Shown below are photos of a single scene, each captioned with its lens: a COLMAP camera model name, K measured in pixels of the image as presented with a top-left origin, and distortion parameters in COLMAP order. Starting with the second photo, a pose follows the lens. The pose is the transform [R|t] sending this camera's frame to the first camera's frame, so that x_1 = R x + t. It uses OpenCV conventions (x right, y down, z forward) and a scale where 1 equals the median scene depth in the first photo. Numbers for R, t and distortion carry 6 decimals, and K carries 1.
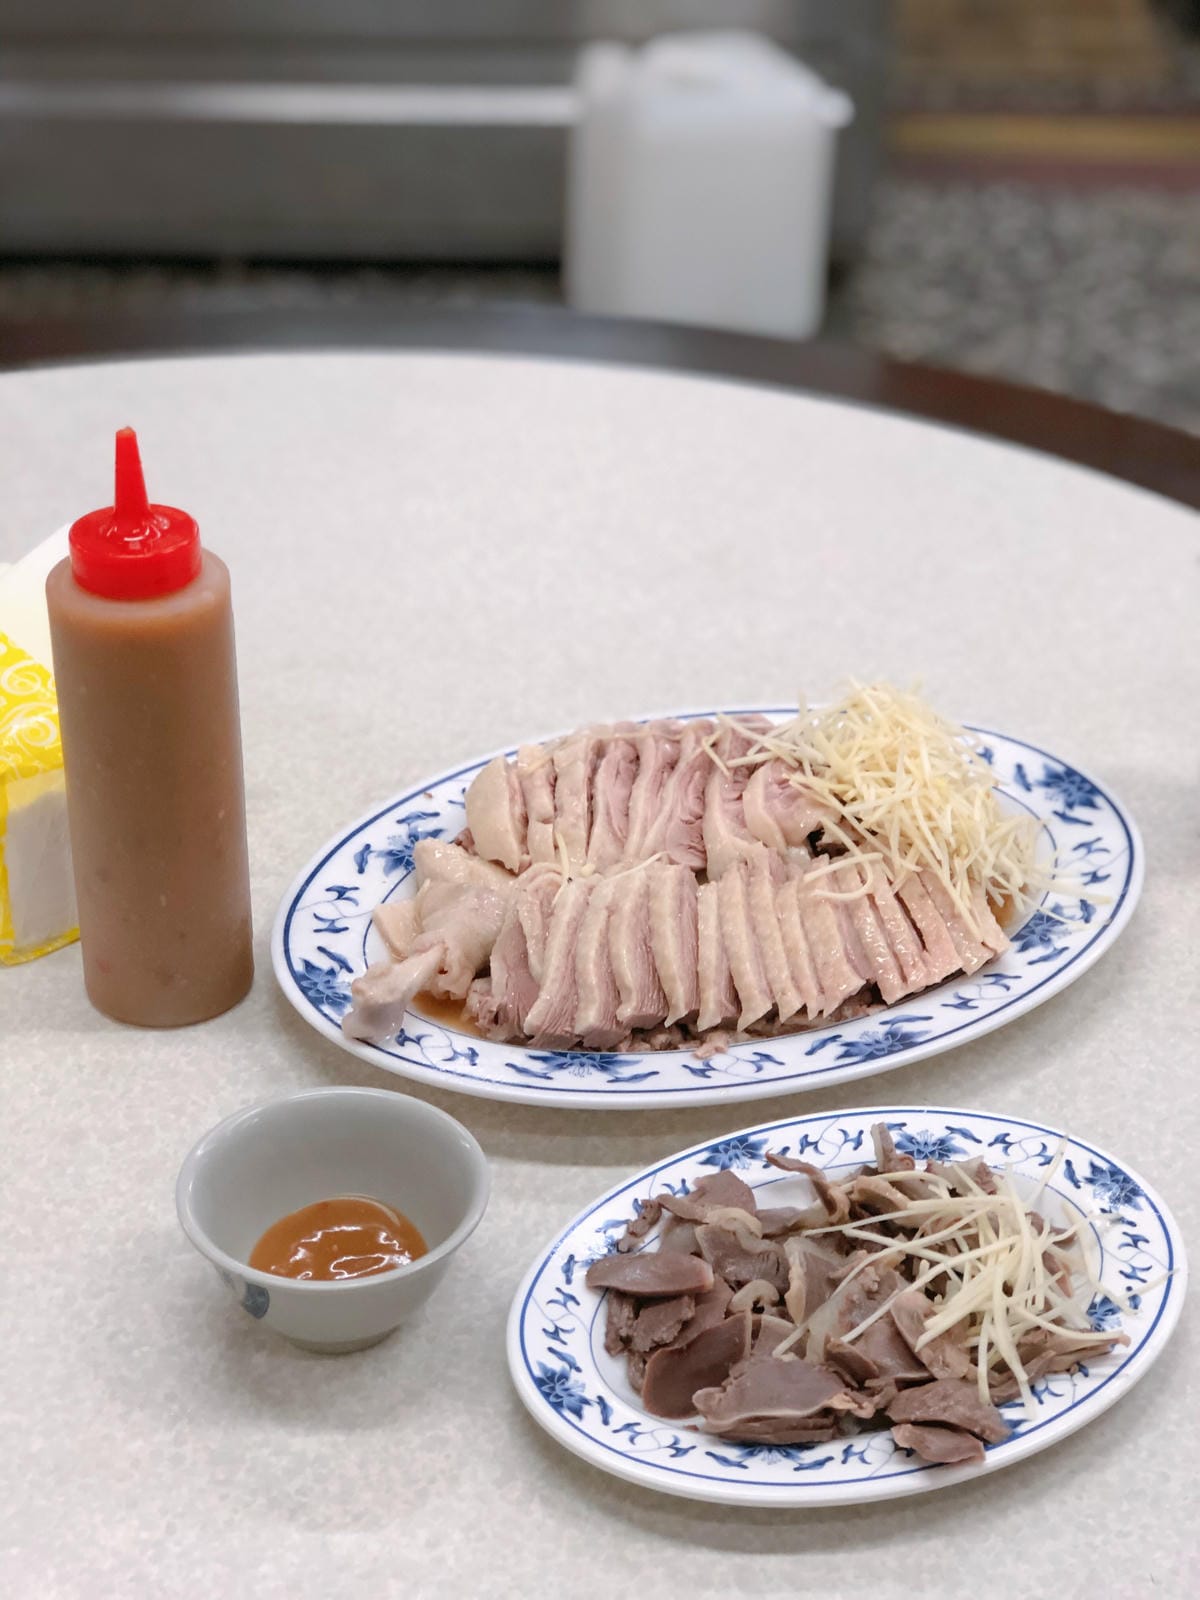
lens RADIAL K [[2635.9, 0, 606.7], [0, 2635.9, 812.1], [0, 0, 1]] dist [0.063019, 0.000000]
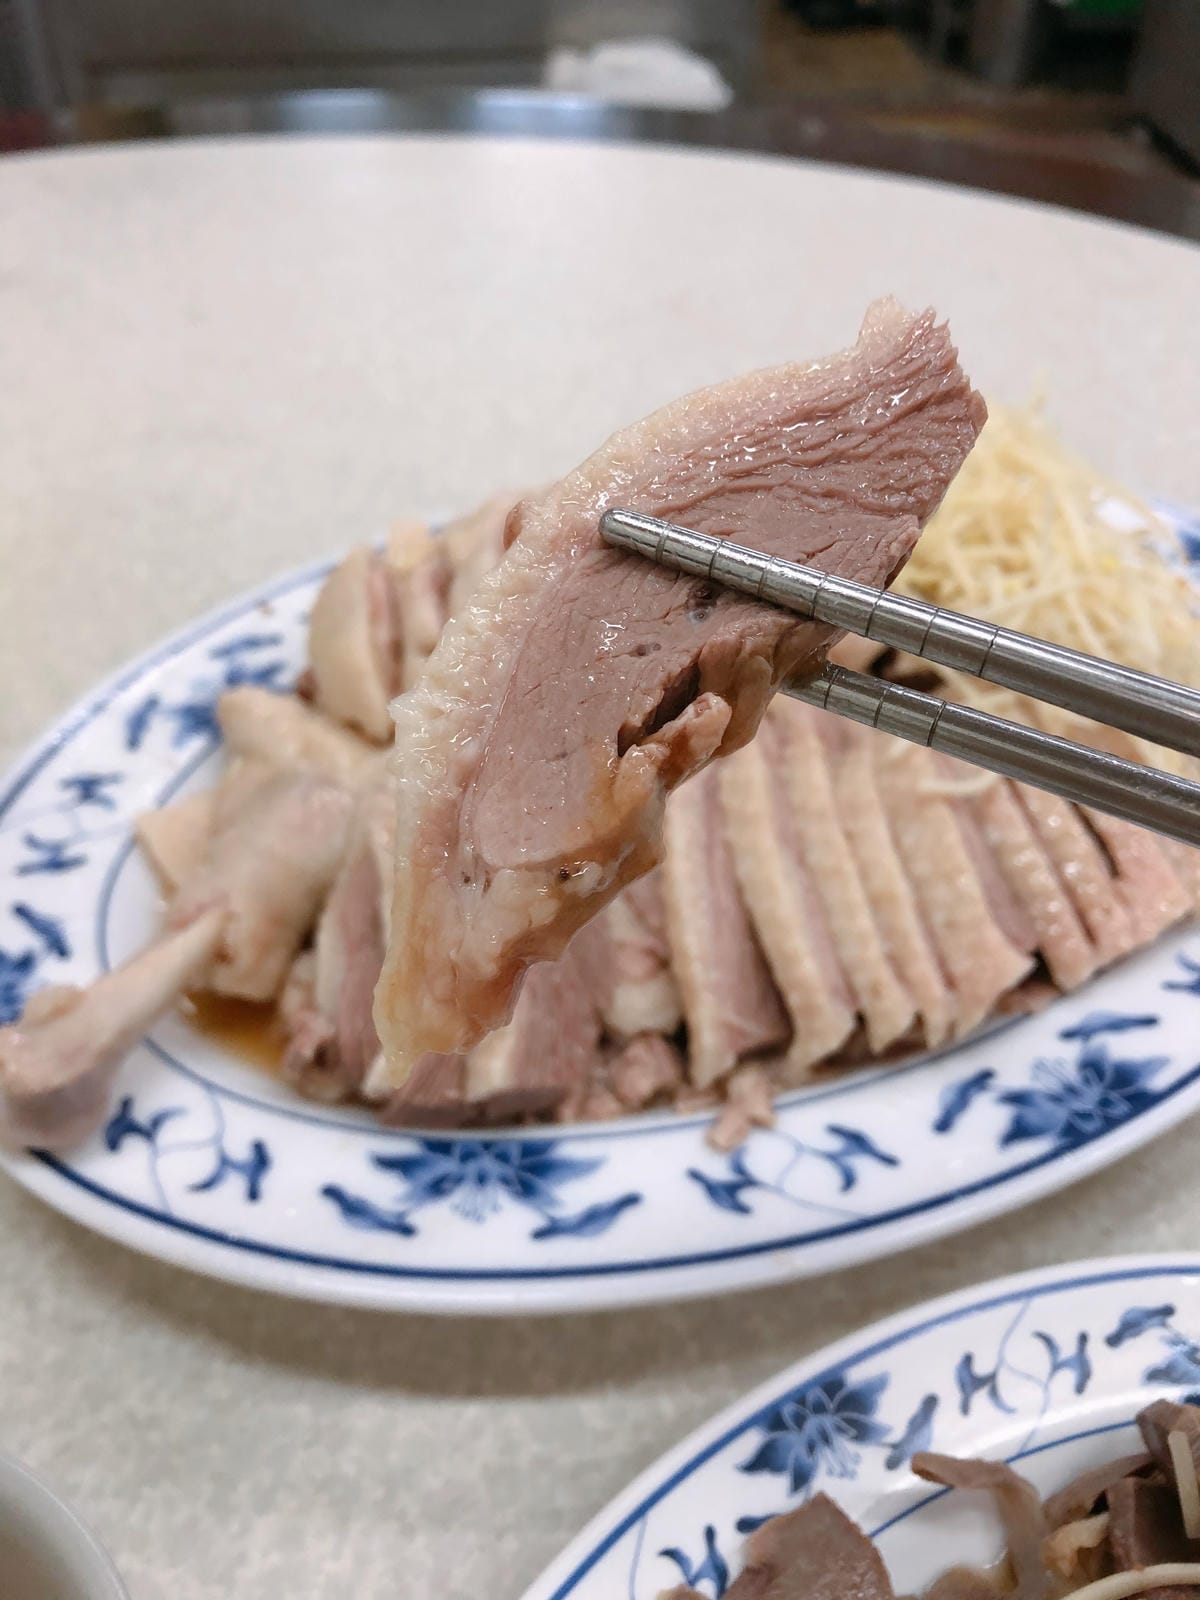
lens RADIAL K [[1382.2, 0, 595.4], [0, 1382.2, 764.1], [0, 0, 1]] dist [0.023254, -0.056930]
pose [[0.999296, -0.037485, -0.001291, 0.014708], [0.037304, 0.989723, 0.138050, -0.014503], [-0.003897, -0.138001, 0.990424, 0.753371]]
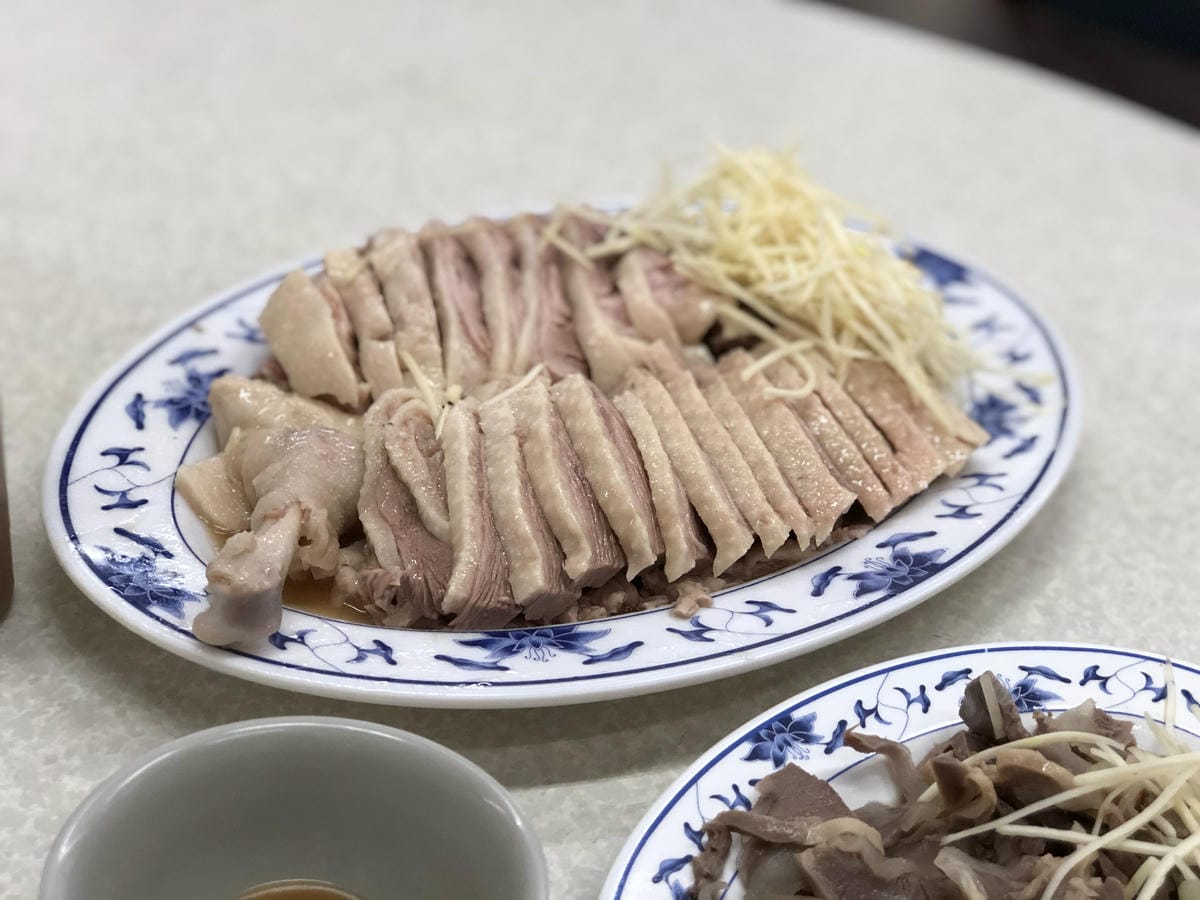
lens RADIAL K [[1985.6, 0, 591.8], [0, 1985.6, 444.5], [0, 0, 1]] dist [0.025786, 0.000000]
pose [[0.956591, -0.093864, 0.275903, -0.139200], [0.093624, 0.995508, 0.014072, 0.034625], [-0.275985, 0.012370, 0.961082, 0.469043]]
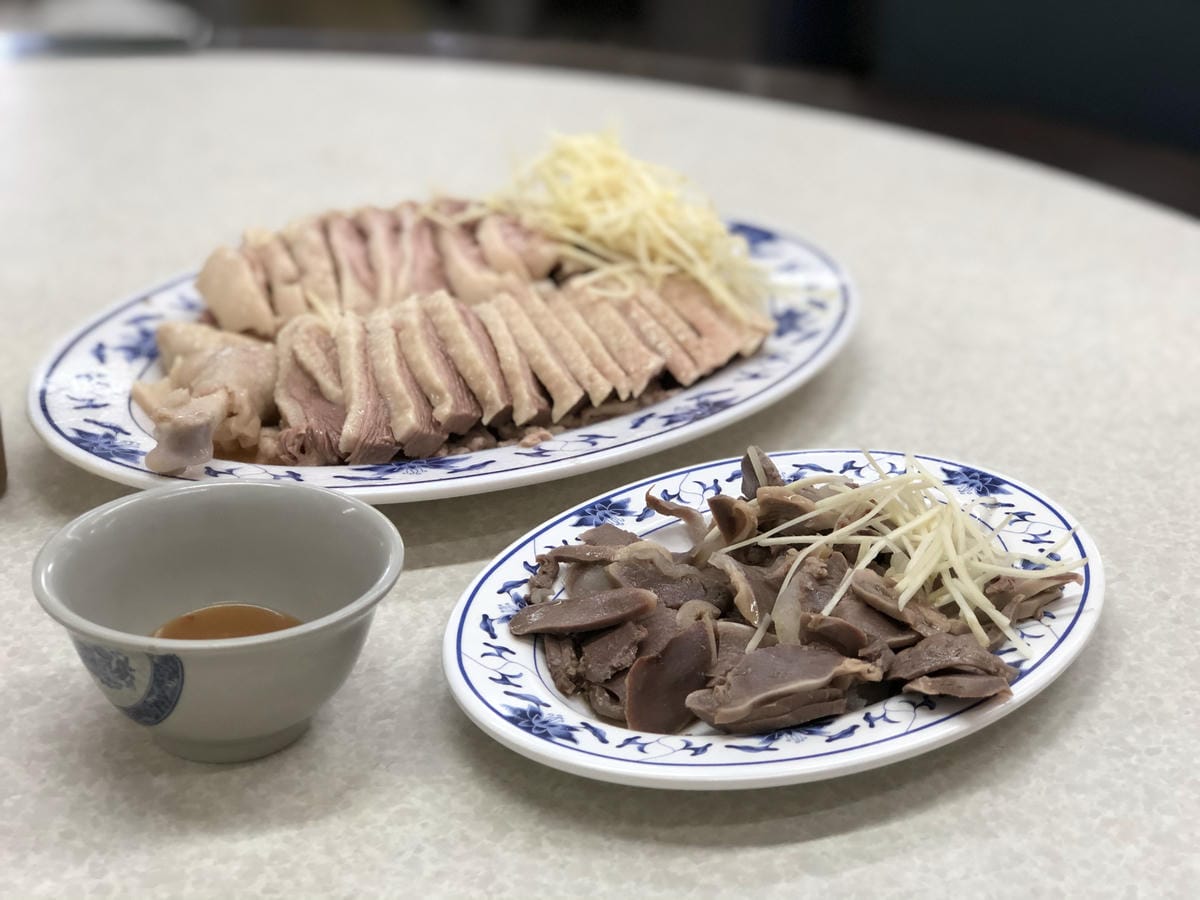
lens RADIAL K [[1985.6, 0, 599.4], [0, 1985.6, 442.3], [0, 0, 1]] dist [0.025786, 0.000000]
pose [[0.945712, -0.138441, 0.294047, -0.152005], [0.174966, 0.979313, -0.101651, 0.169403], [-0.273891, 0.147581, 0.950370, 0.308683]]
